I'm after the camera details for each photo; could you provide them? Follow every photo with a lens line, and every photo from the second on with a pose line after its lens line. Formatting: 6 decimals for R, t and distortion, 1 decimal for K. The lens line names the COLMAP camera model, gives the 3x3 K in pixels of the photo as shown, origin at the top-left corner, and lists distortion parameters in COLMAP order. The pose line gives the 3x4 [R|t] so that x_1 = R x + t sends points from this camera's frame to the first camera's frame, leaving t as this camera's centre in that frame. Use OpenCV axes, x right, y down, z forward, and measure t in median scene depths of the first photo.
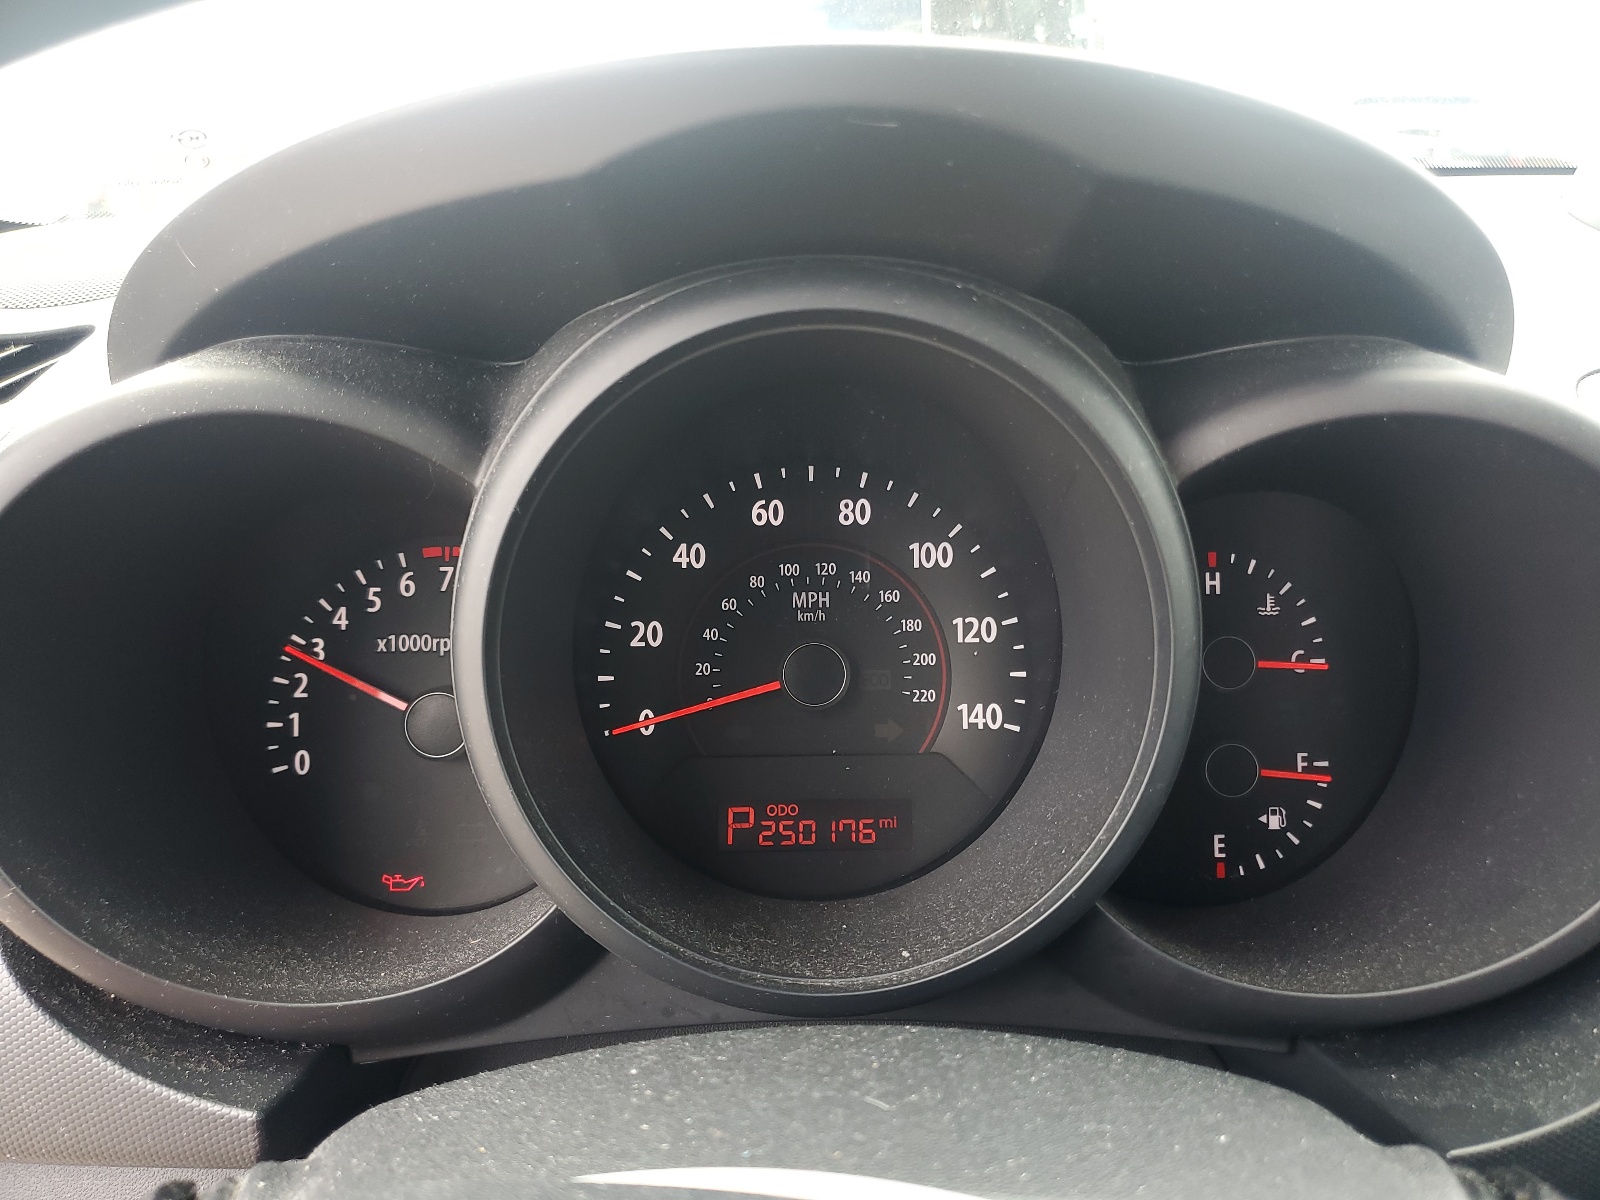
lens RADIAL K [[1212.6, 0, 796.2], [0, 1212.6, 598.5], [0, 0, 1]] dist [0.011513, -0.000486]
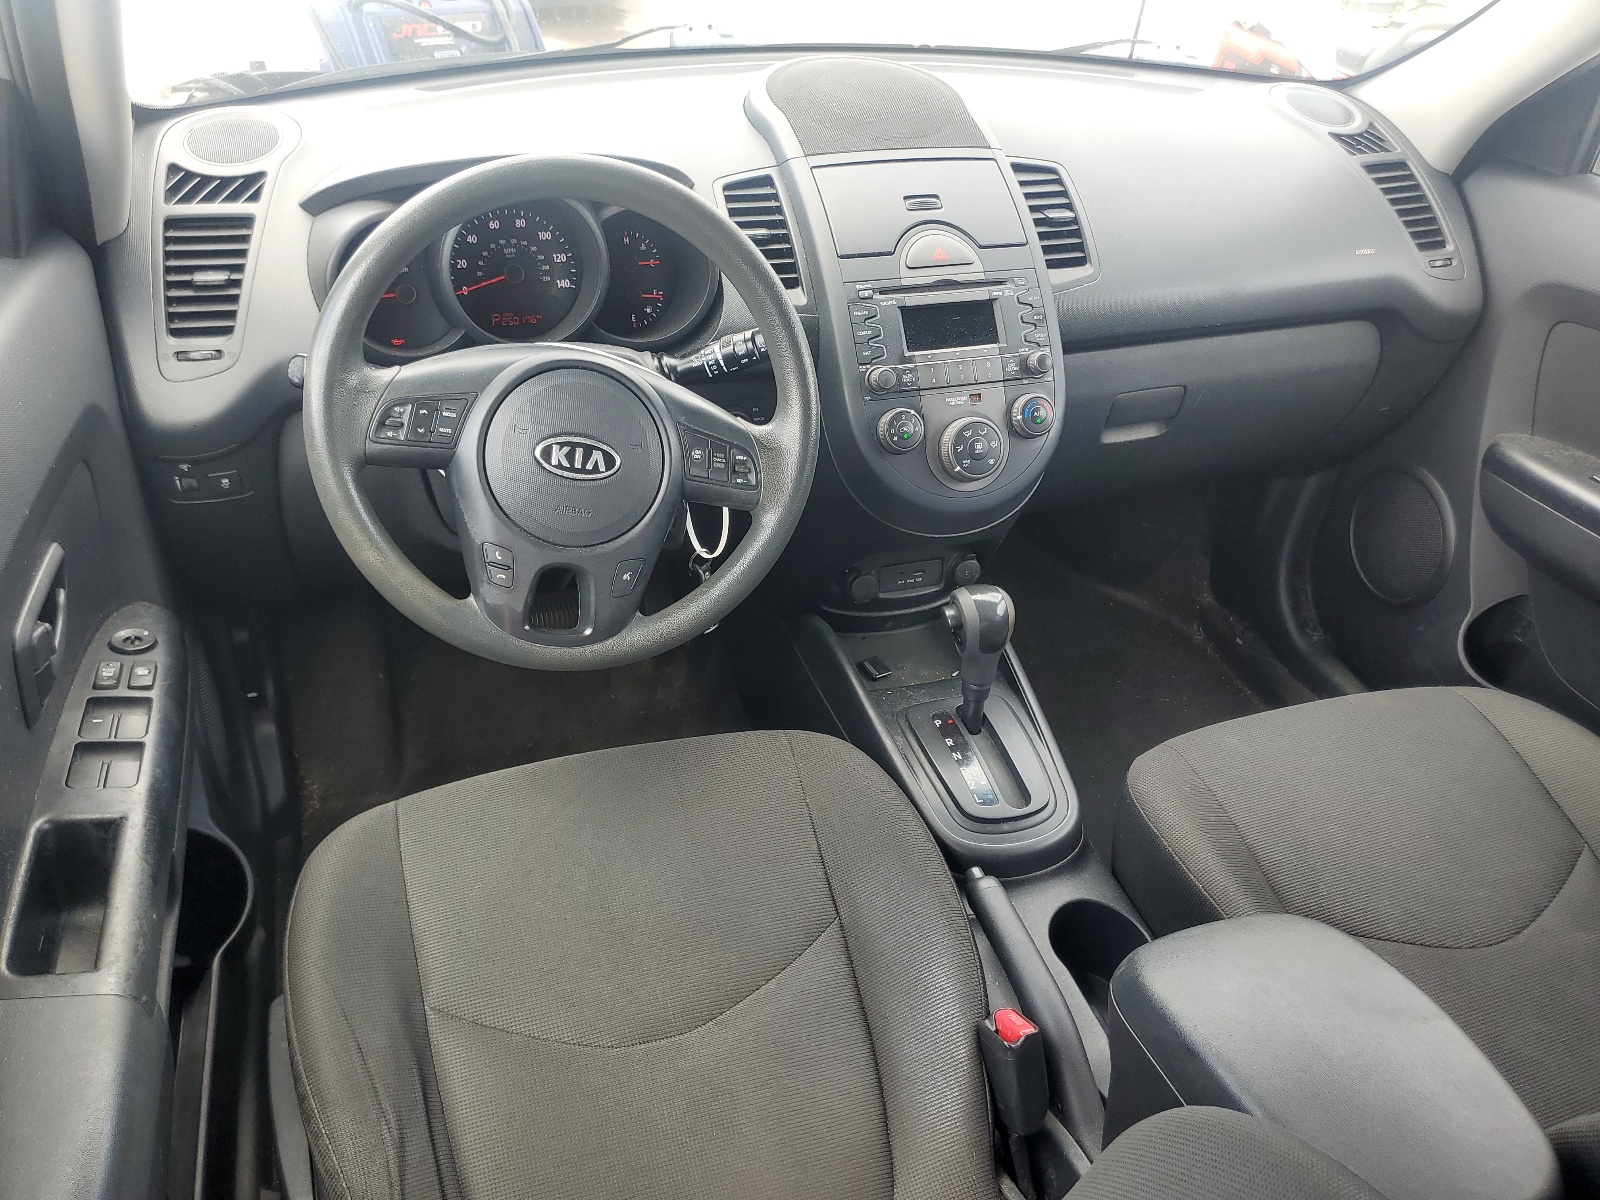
lens RADIAL K [[1212.6, 0, 791.2], [0, 1212.6, 603.0], [0, 0, 1]] dist [0.011513, -0.000486]
pose [[0.943042, -0.133505, 0.304710, -0.411233], [0.036637, 0.952049, 0.303743, -0.063747], [-0.330650, -0.275279, 0.902714, -2.587713]]
